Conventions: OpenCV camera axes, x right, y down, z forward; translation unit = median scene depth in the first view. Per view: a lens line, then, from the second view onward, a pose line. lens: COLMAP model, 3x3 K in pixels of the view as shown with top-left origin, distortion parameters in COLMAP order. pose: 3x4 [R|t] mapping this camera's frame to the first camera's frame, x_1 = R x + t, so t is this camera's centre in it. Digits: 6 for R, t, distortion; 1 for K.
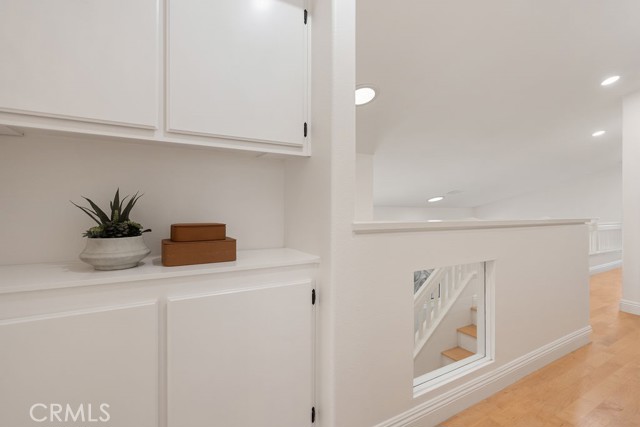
lens RADIAL K [[303.4, 0, 310.9], [0, 303.4, 212.7], [0, 0, 1]] dist [-0.001424, 0.000288]
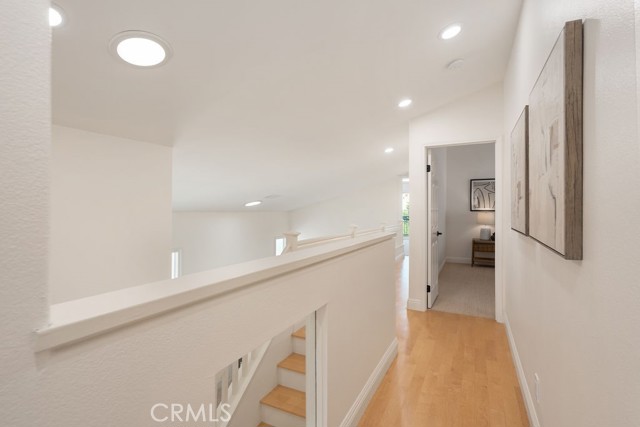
lens RADIAL K [[315.0, 0, 318.9], [0, 315.0, 207.2], [0, 0, 1]] dist [0.000576, 0.000480]
pose [[0.827483, 0.002512, 0.561485, 0.101602], [0.003737, 0.999943, -0.009980, -0.054475], [-0.561479, 0.010356, 0.827426, 0.248612]]
